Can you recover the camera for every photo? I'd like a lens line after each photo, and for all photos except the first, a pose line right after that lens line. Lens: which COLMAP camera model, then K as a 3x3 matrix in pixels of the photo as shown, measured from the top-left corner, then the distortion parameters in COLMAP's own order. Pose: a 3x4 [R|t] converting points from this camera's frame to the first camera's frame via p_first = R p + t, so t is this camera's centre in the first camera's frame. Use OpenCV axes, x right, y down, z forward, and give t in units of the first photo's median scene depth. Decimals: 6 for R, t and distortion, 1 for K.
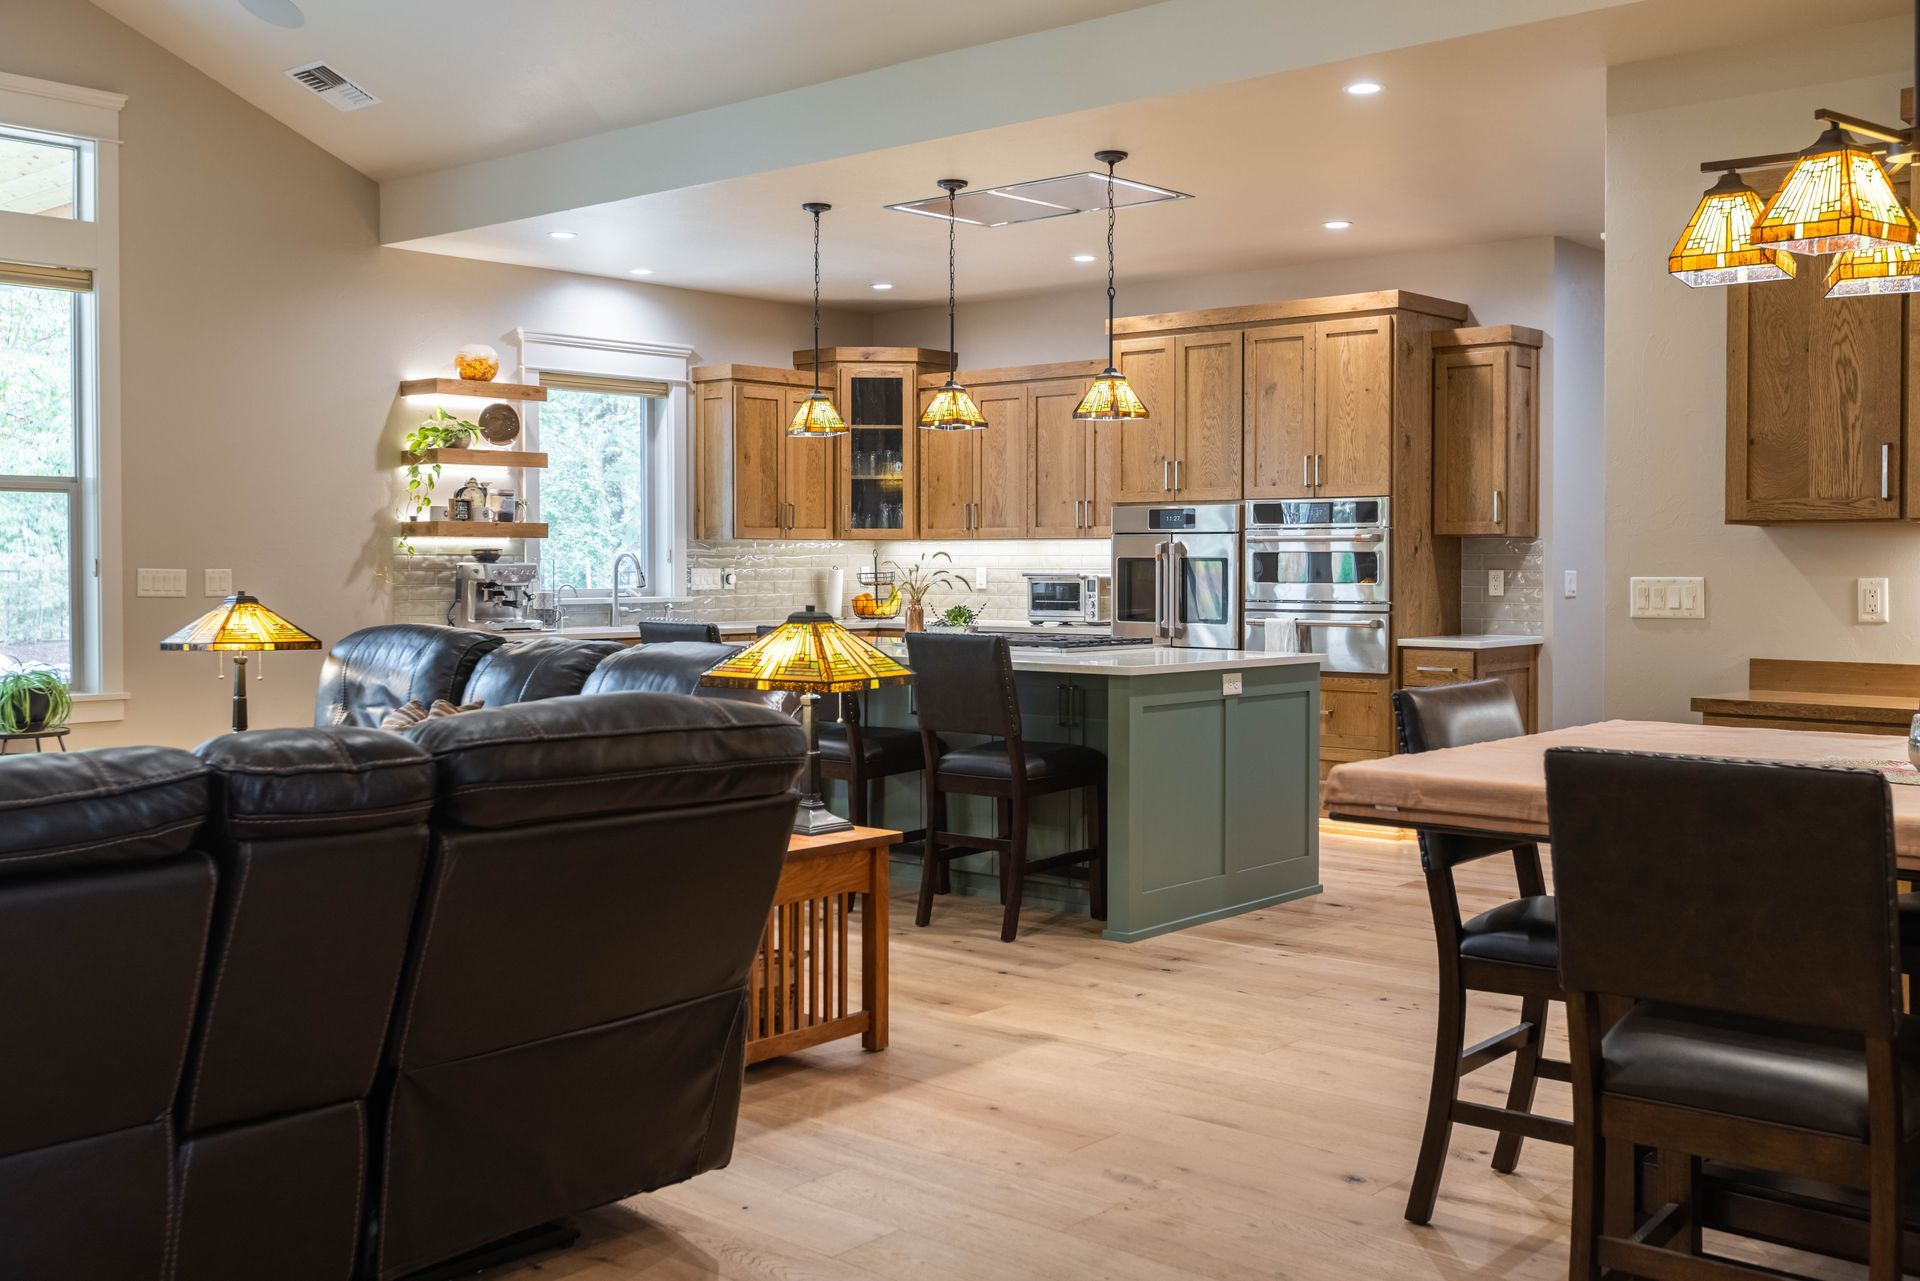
lens RADIAL K [[1881.2, 0, 959.7], [0, 1881.2, 589.1], [0, 0, 1]] dist [-0.010326, -0.011207]
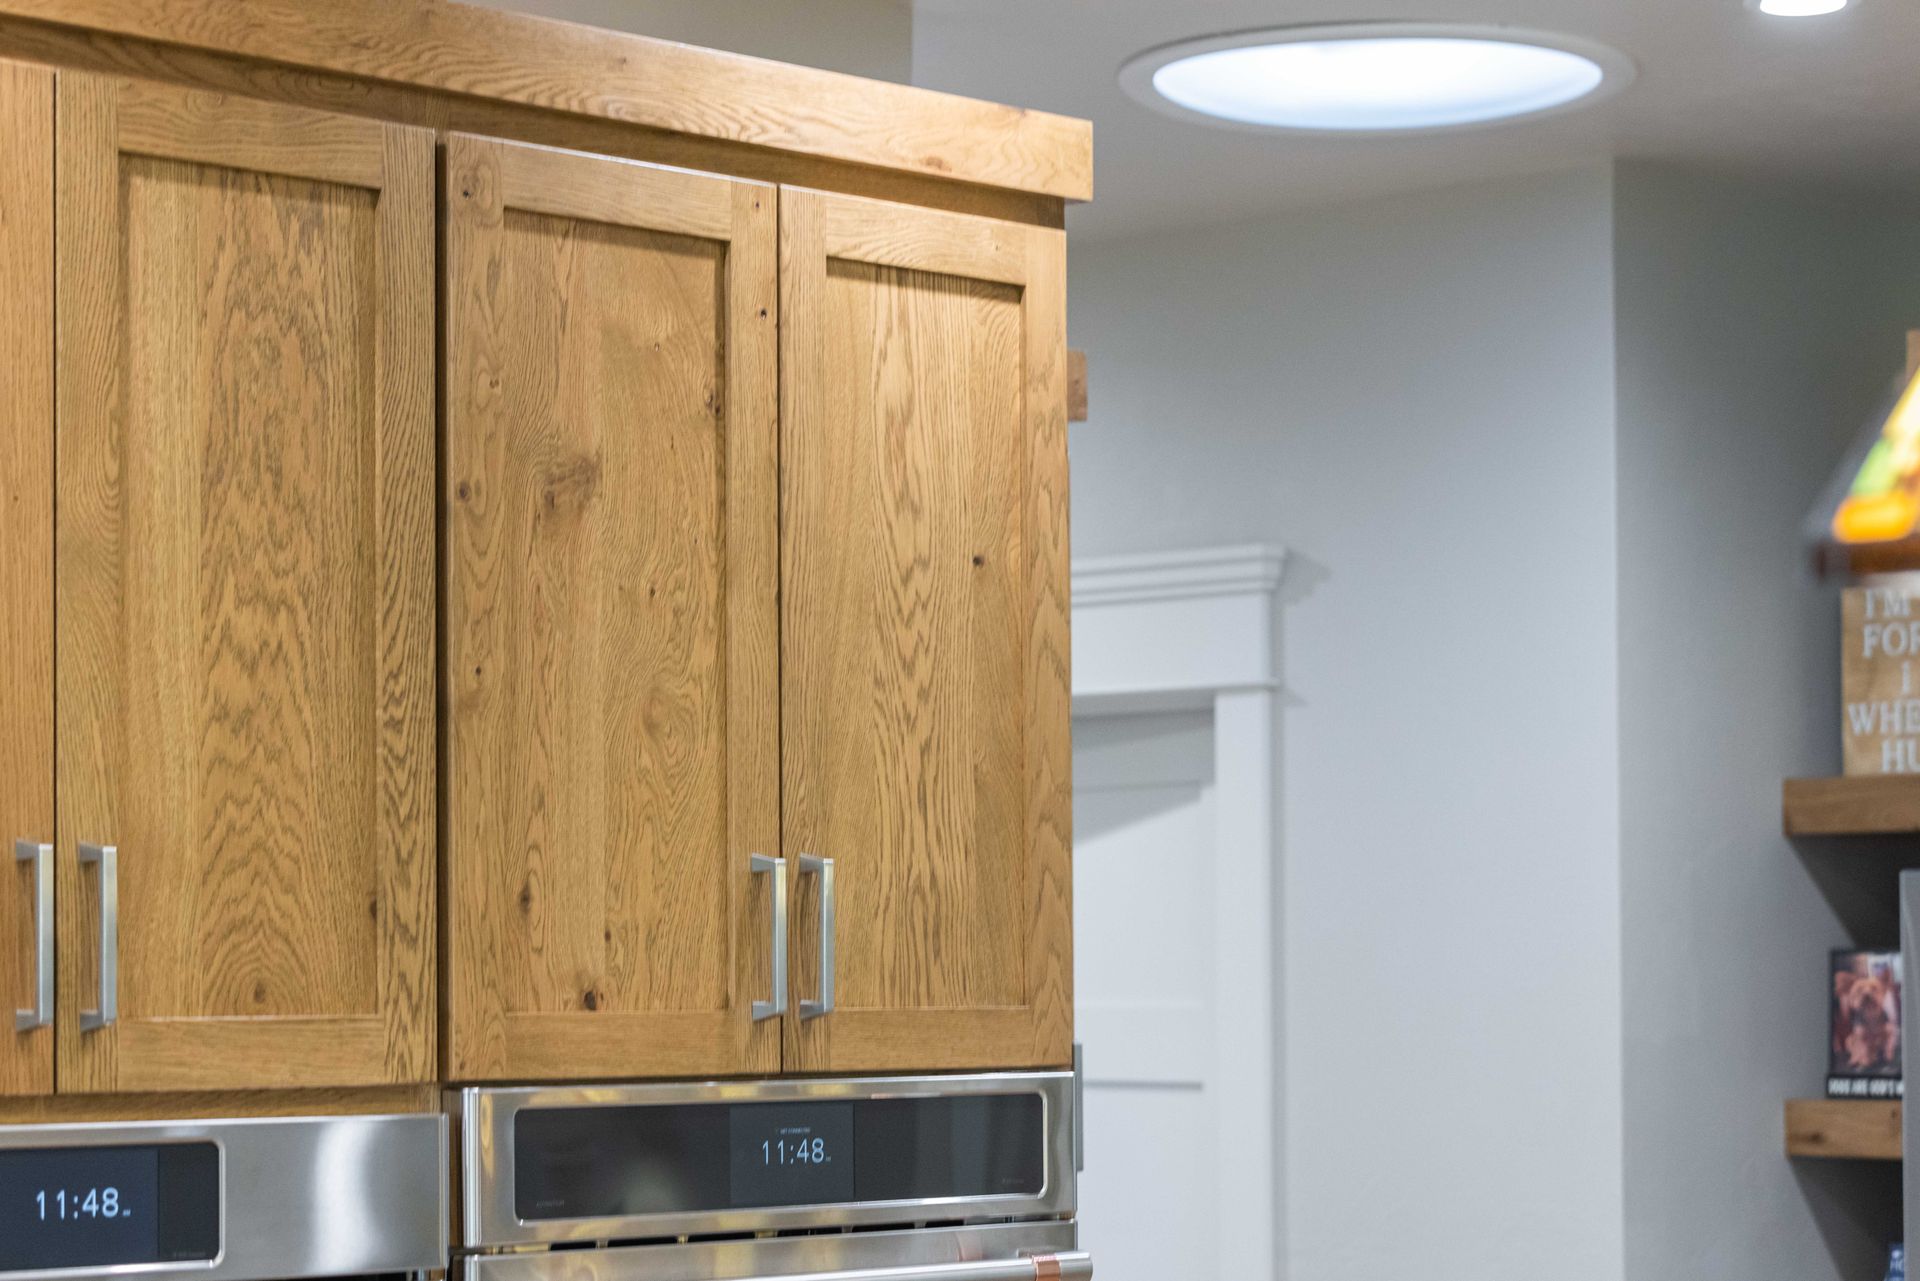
lens RADIAL K [[4654.3, 0, 959.7], [0, 4654.3, 834.3], [0, 0, 1]] dist [-0.007155, -0.309445]
pose [[0.039679, 0.032311, 0.998690, -0.283997], [0.023626, 0.999167, -0.033265, -0.054991], [-0.998933, 0.024915, 0.038883, 0.927680]]
